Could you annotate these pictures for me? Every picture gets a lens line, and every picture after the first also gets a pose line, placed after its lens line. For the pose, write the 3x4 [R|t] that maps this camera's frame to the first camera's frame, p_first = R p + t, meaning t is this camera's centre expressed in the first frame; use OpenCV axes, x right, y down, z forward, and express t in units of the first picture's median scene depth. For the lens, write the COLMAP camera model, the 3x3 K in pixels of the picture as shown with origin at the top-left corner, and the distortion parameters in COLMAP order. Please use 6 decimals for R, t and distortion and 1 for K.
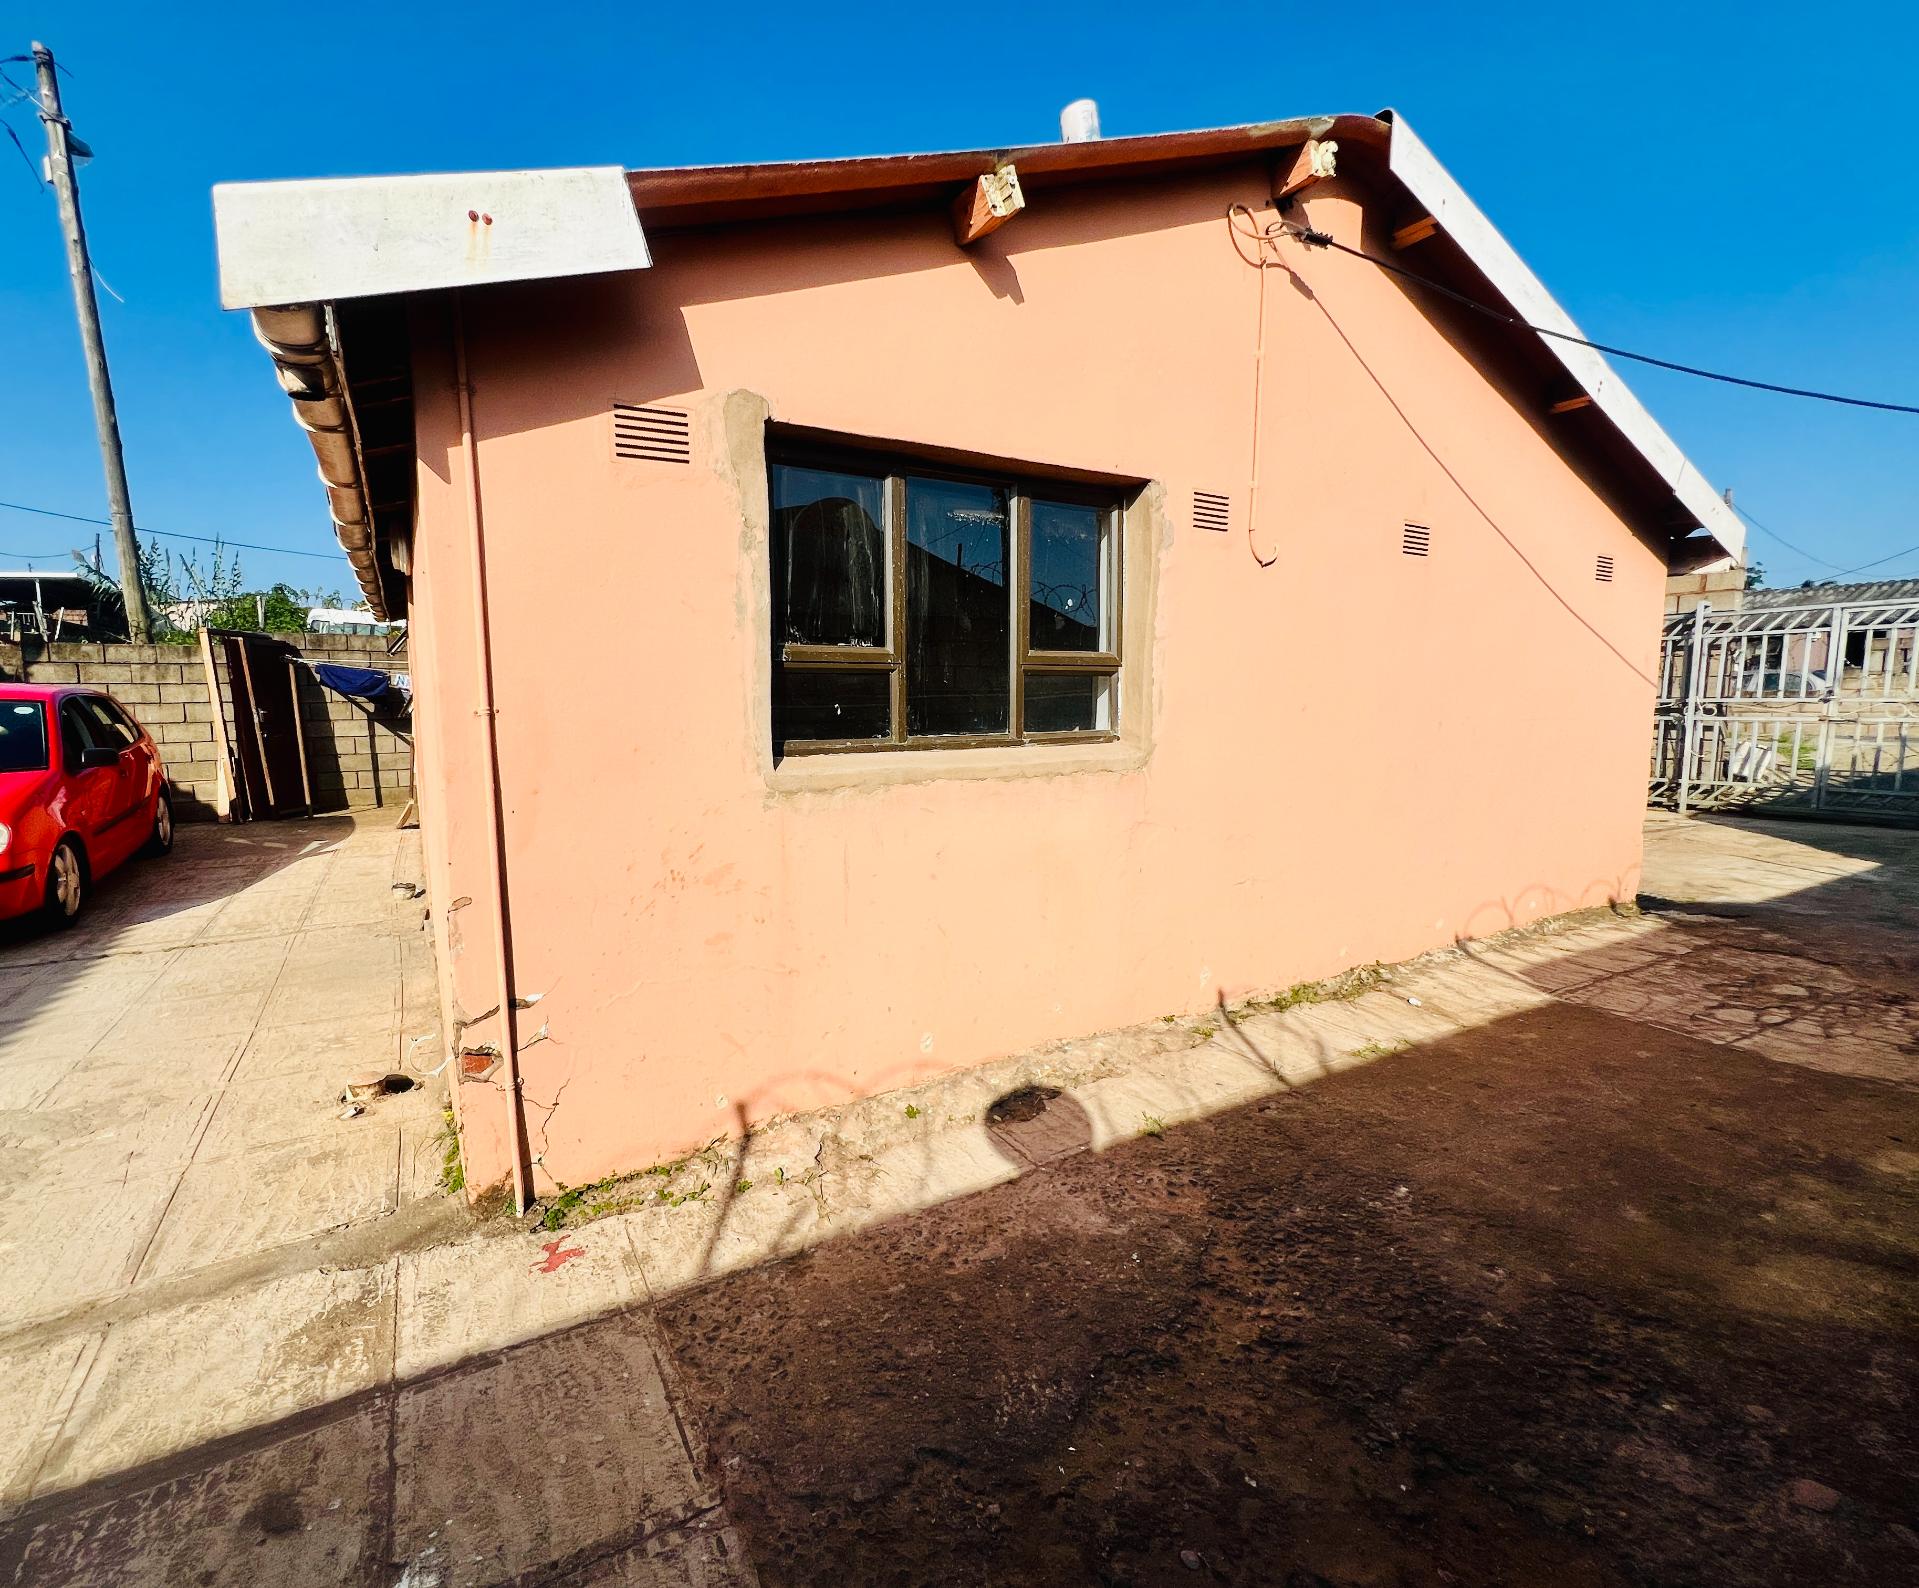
lens RADIAL K [[779.5, 0, 946.9], [0, 779.5, 800.7], [0, 0, 1]] dist [-0.001459, -0.000984]
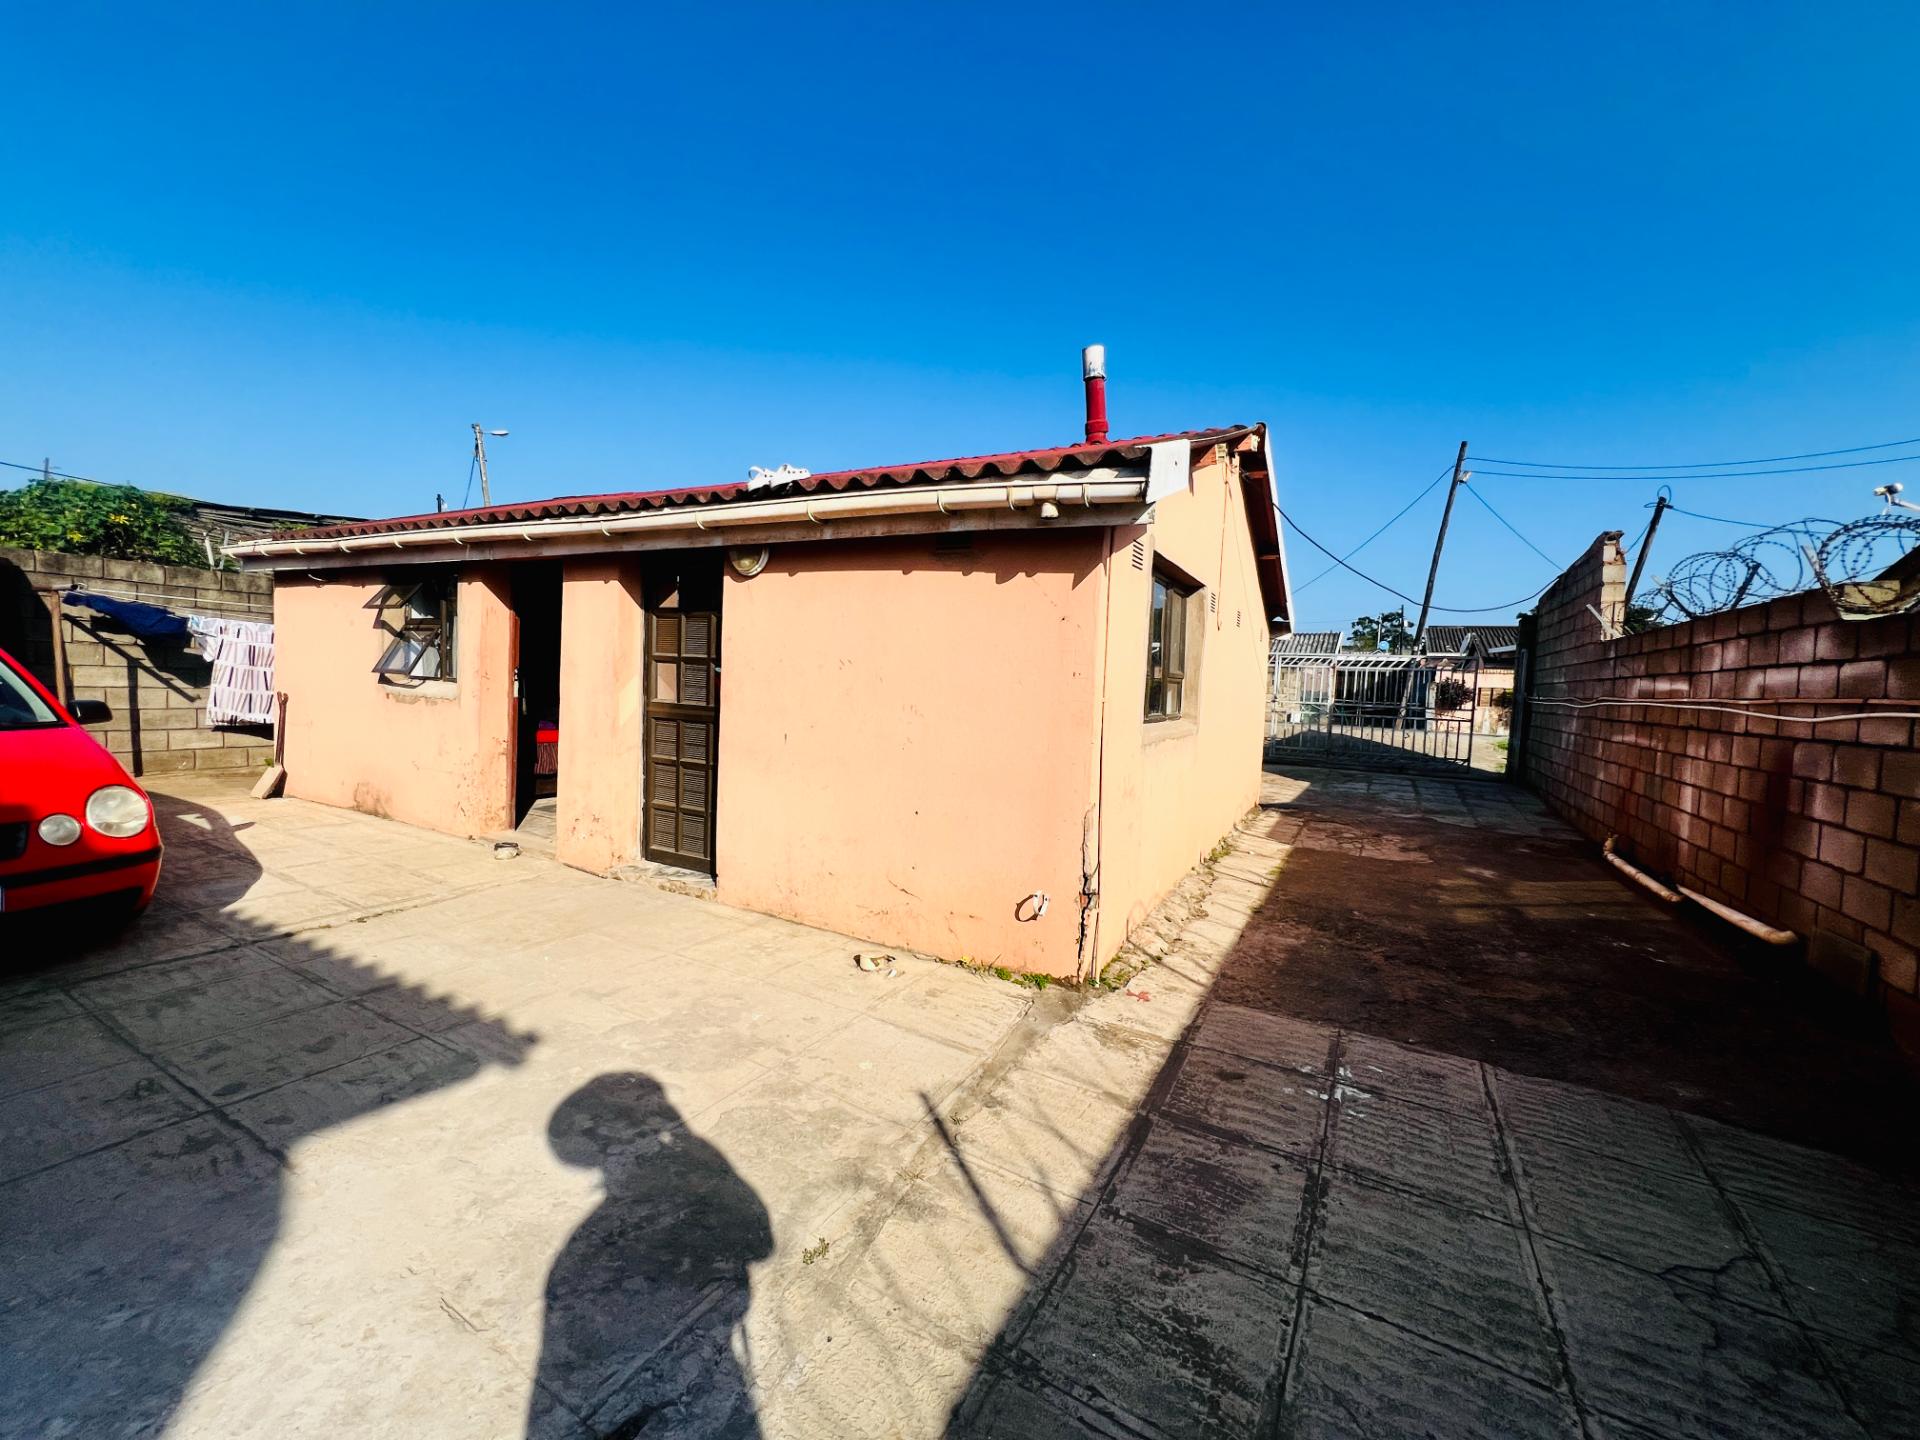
lens RADIAL K [[760.4, 0, 941.9], [0, 760.4, 710.7], [0, 0, 1]] dist [-0.002804, 0.001031]
pose [[0.829198, 0.026048, 0.558348, -2.227224], [0.001920, 0.998775, -0.049445, -0.008145], [-0.558952, 0.042071, 0.828132, -0.309909]]
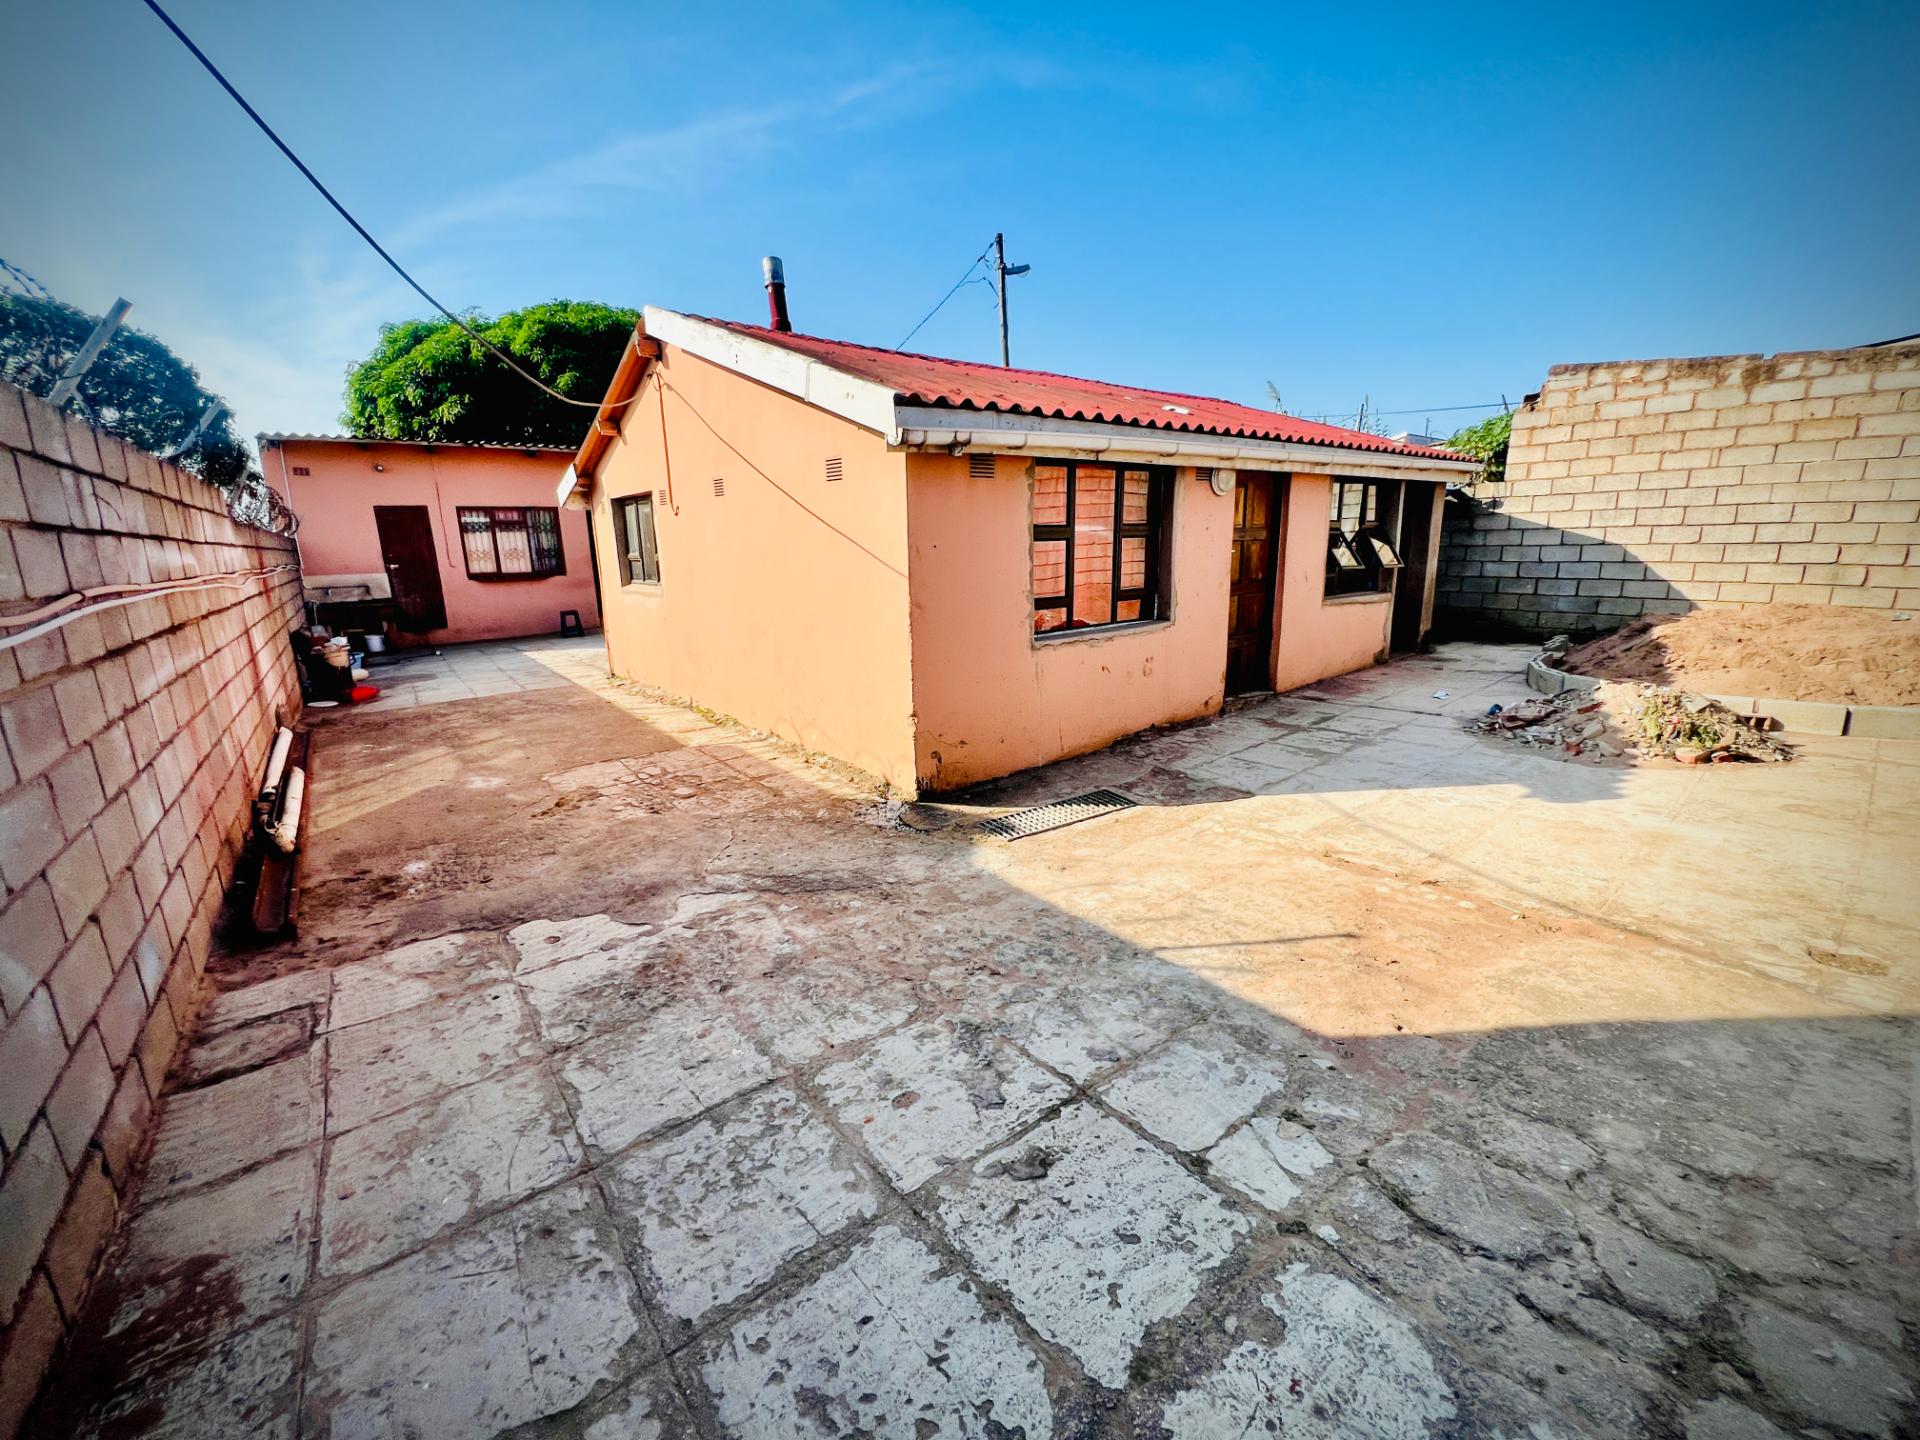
lens RADIAL K [[760.4, 0, 959.2], [0, 760.4, 717.8], [0, 0, 1]] dist [-0.002804, 0.001031]
pose [[0.195582, 0.232235, -0.952793, 1.923052], [-0.078543, 0.972145, 0.220829, -0.191120], [0.977537, 0.031645, 0.208374, 0.919171]]
